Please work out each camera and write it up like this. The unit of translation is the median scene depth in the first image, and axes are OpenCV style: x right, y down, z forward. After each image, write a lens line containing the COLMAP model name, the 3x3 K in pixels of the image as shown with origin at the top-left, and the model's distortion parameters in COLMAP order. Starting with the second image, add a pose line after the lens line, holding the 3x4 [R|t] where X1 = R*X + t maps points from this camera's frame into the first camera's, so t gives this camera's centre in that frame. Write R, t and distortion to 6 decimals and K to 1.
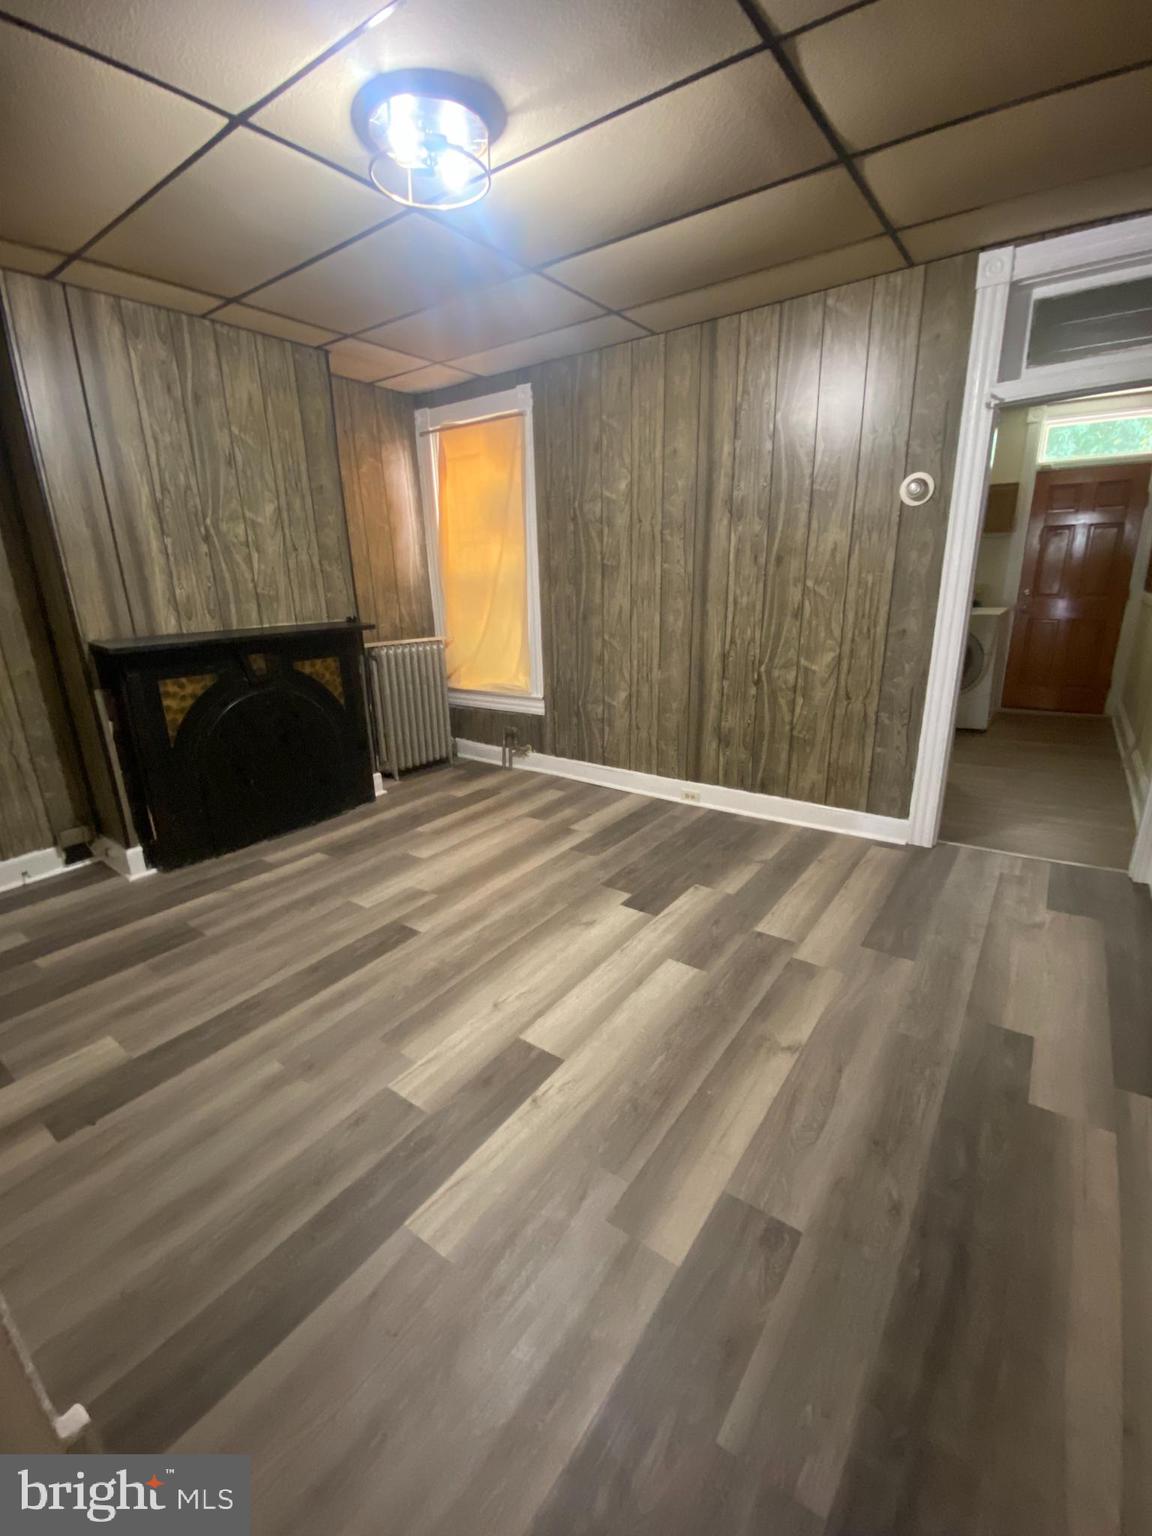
lens RADIAL K [[656.8, 0, 574.2], [0, 656.8, 778.7], [0, 0, 1]] dist [0.046695, -0.040981]
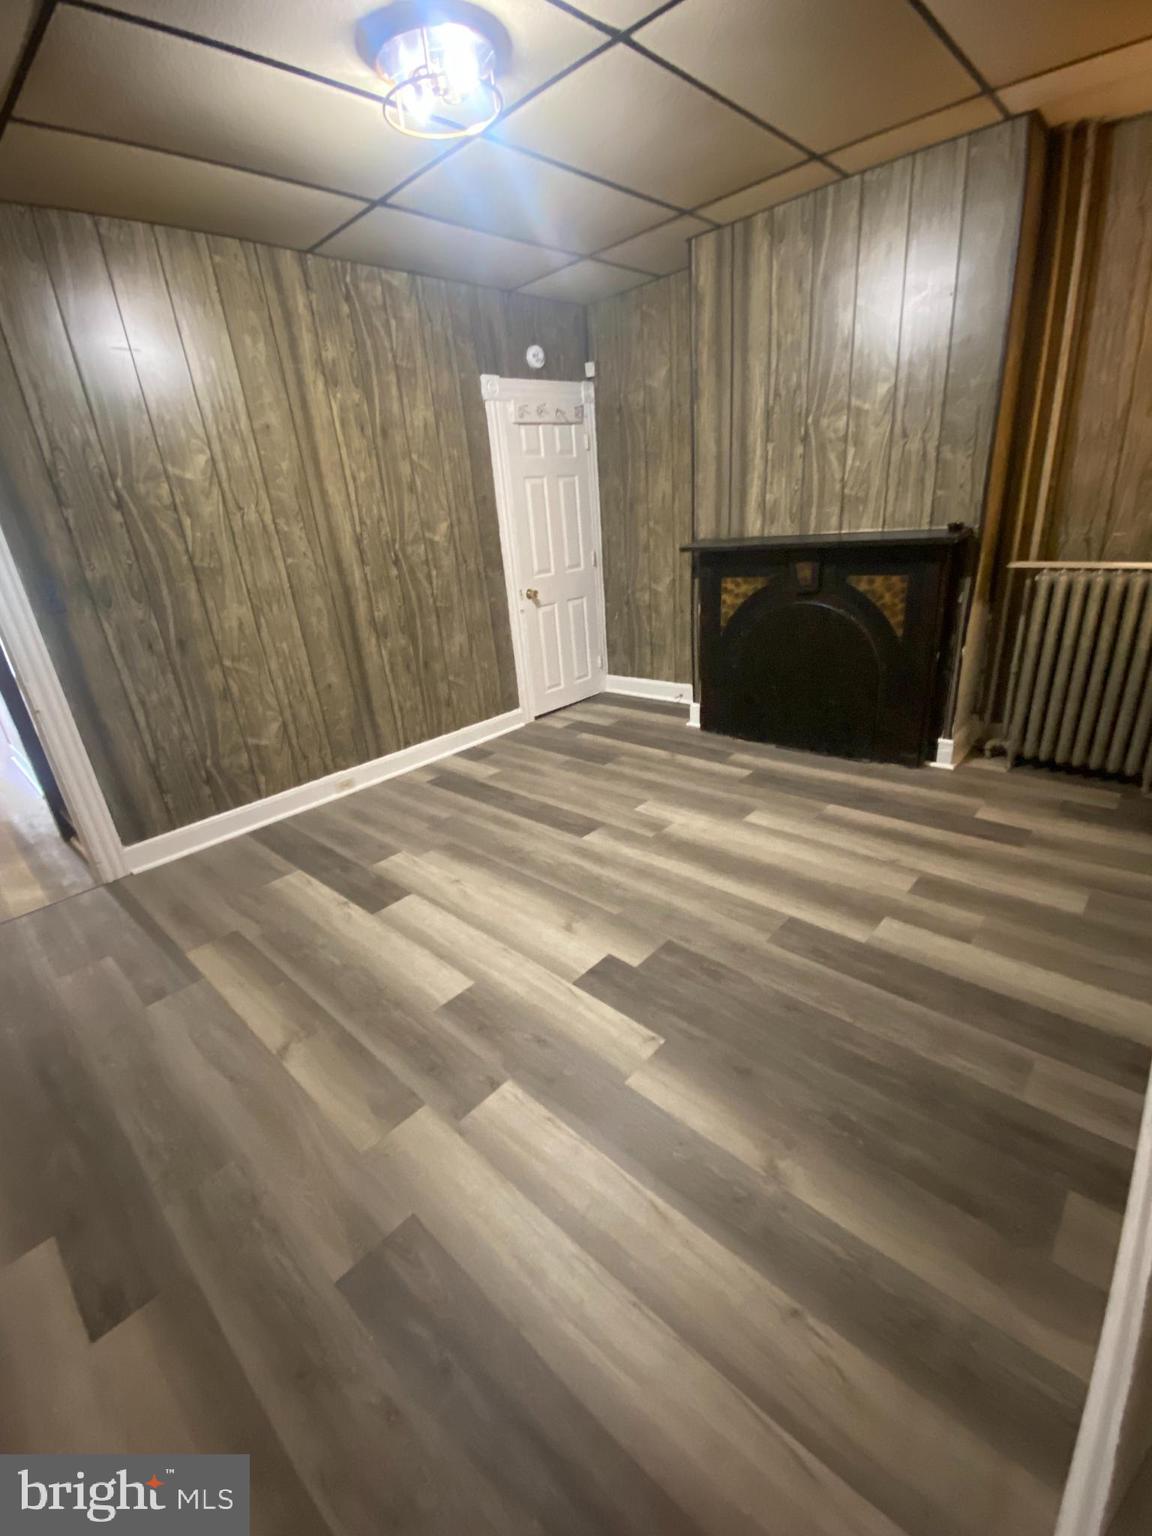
lens RADIAL K [[656.8, 0, 574.2], [0, 656.8, 778.7], [0, 0, 1]] dist [0.046695, -0.040981]
pose [[-0.140212, 0.410077, -0.901209, 0.622979], [-0.206315, 0.878121, 0.431669, -0.282917], [0.968388, 0.246458, -0.038518, 0.861498]]
